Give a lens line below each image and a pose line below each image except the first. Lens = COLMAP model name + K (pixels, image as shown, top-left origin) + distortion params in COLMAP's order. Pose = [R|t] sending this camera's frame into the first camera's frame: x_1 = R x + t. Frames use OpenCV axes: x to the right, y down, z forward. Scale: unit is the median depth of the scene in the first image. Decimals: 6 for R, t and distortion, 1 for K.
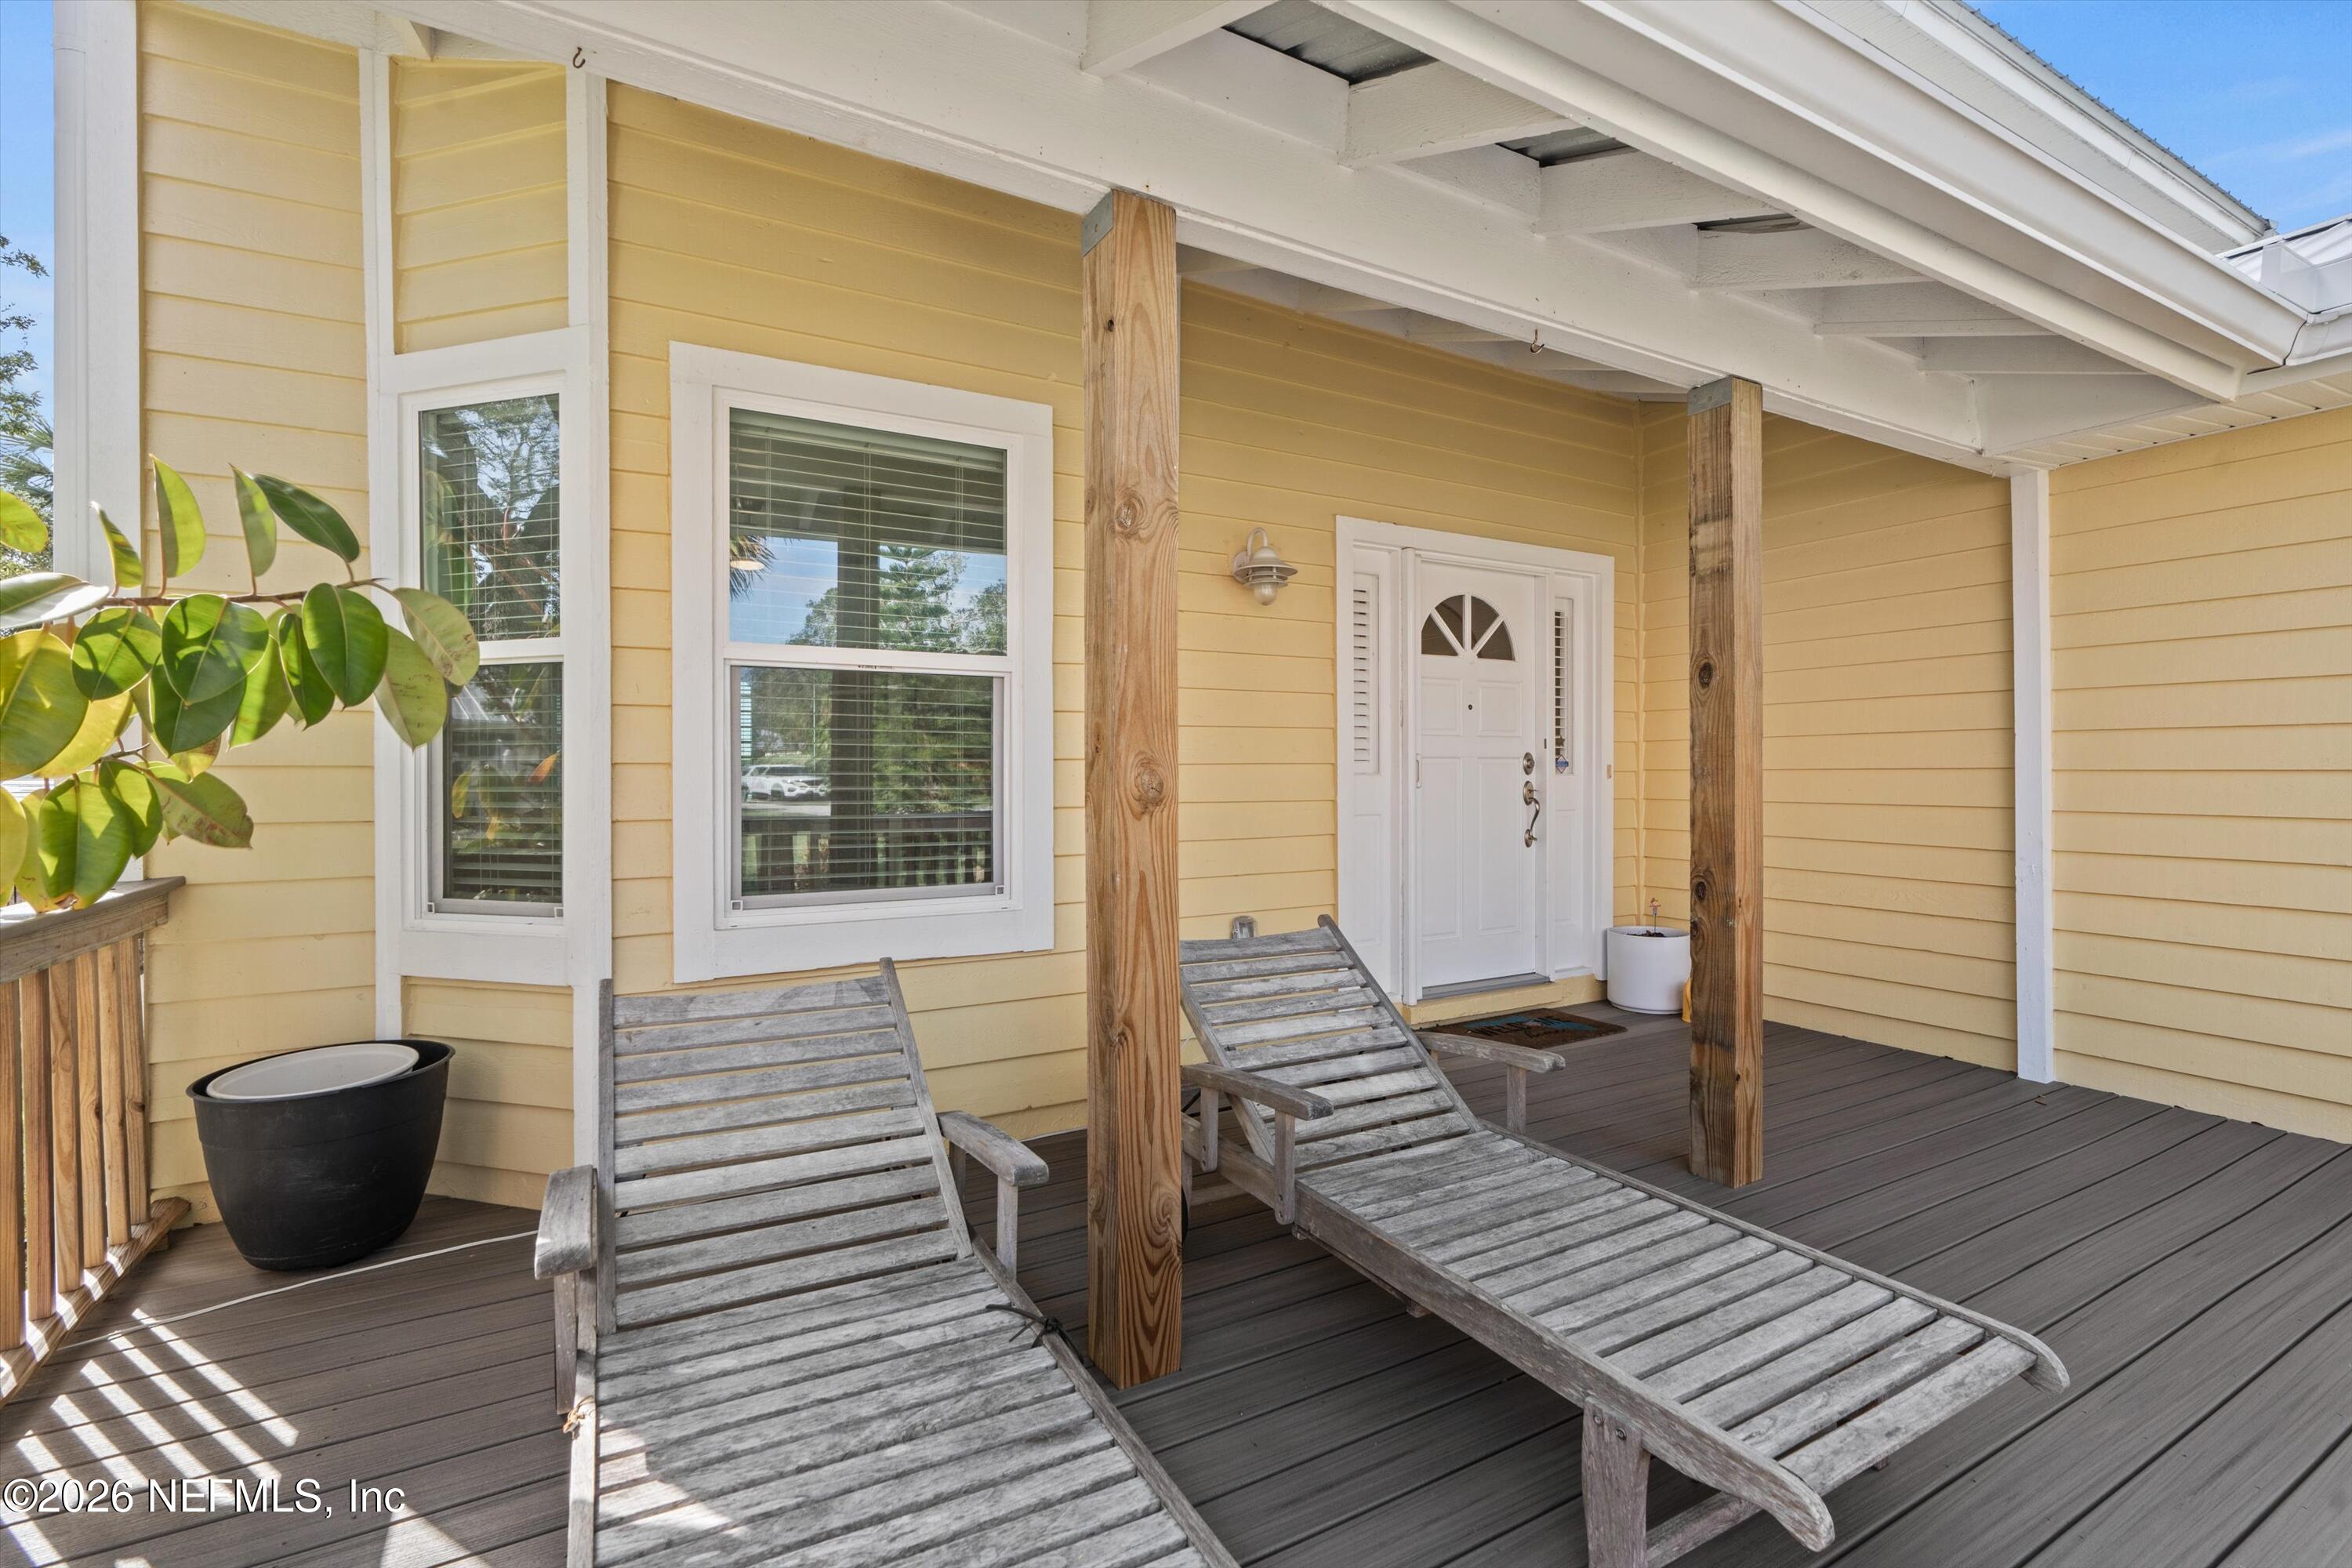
lens RADIAL K [[1056.9, 0, 1174.2], [0, 1056.9, 753.7], [0, 0, 1]] dist [0.002104, 0.000486]
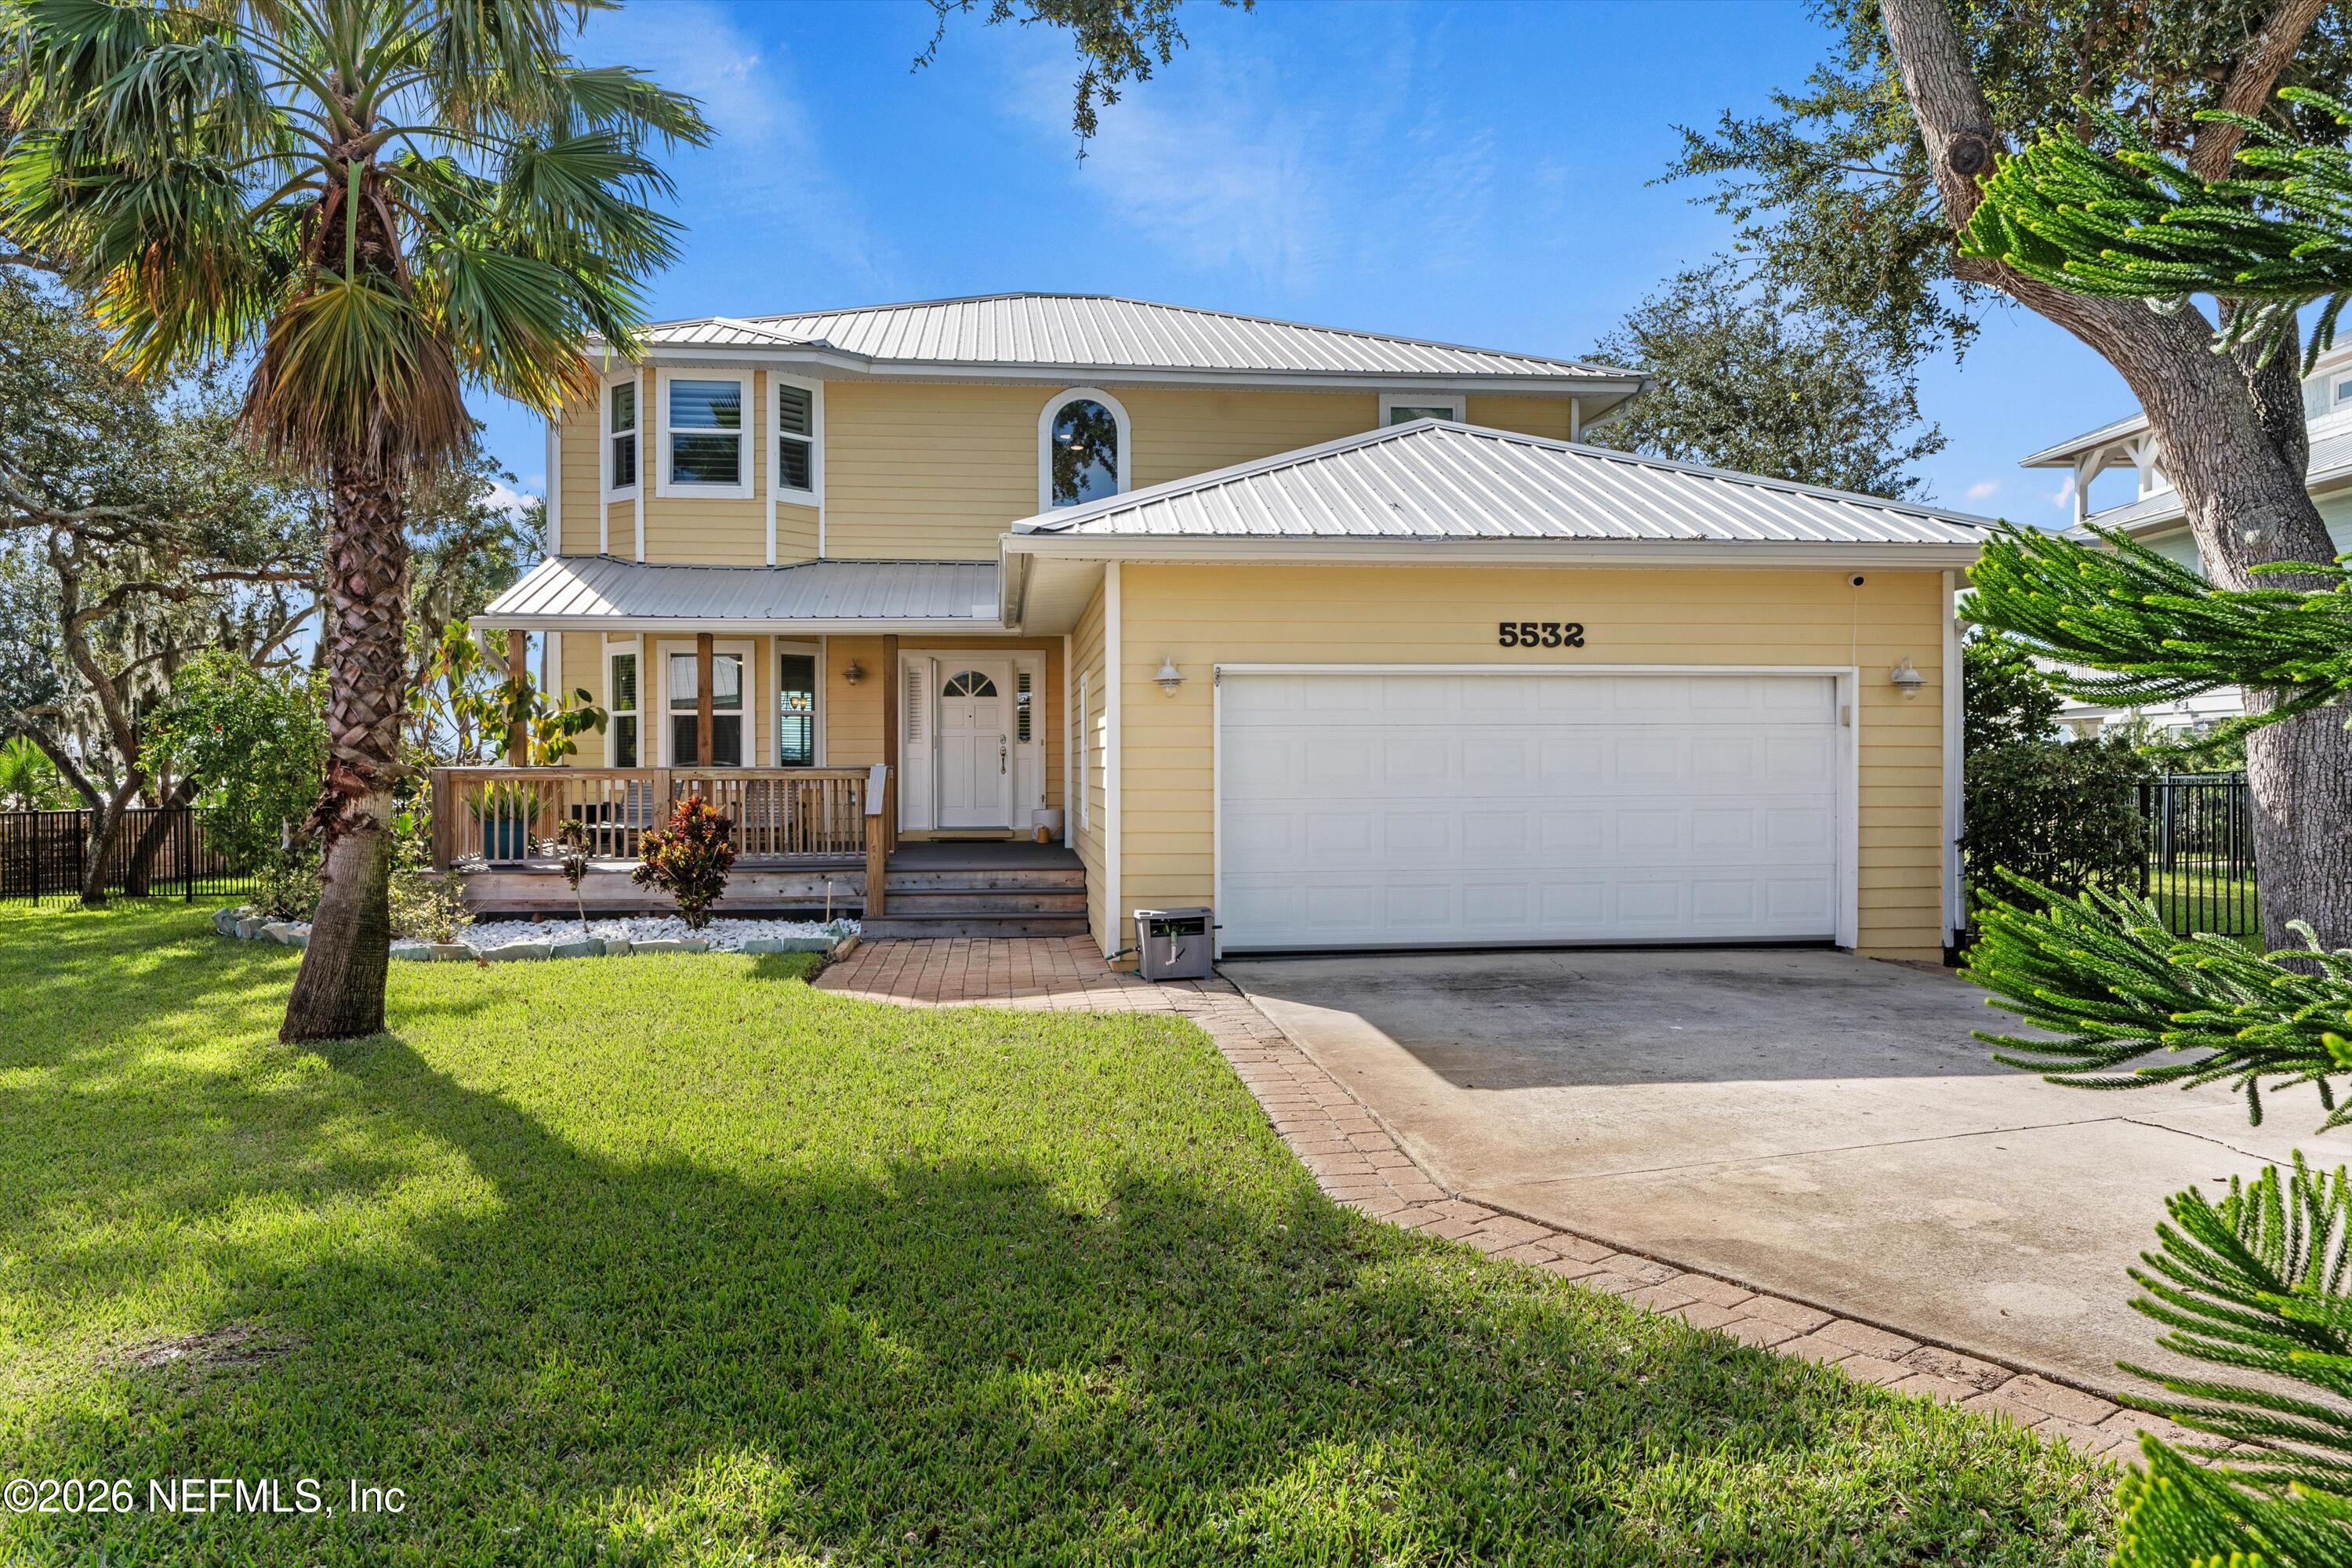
lens RADIAL K [[1633.6, 0, 1176.0], [0, 1633.6, 784.0], [0, 0, 1]] dist [0.000659, 0.000009]
pose [[0.913755, -0.000009, -0.406267, 4.061530], [0.007994, 0.999807, 0.017956, 0.087794], [0.406188, -0.019655, 0.913578, -4.111638]]
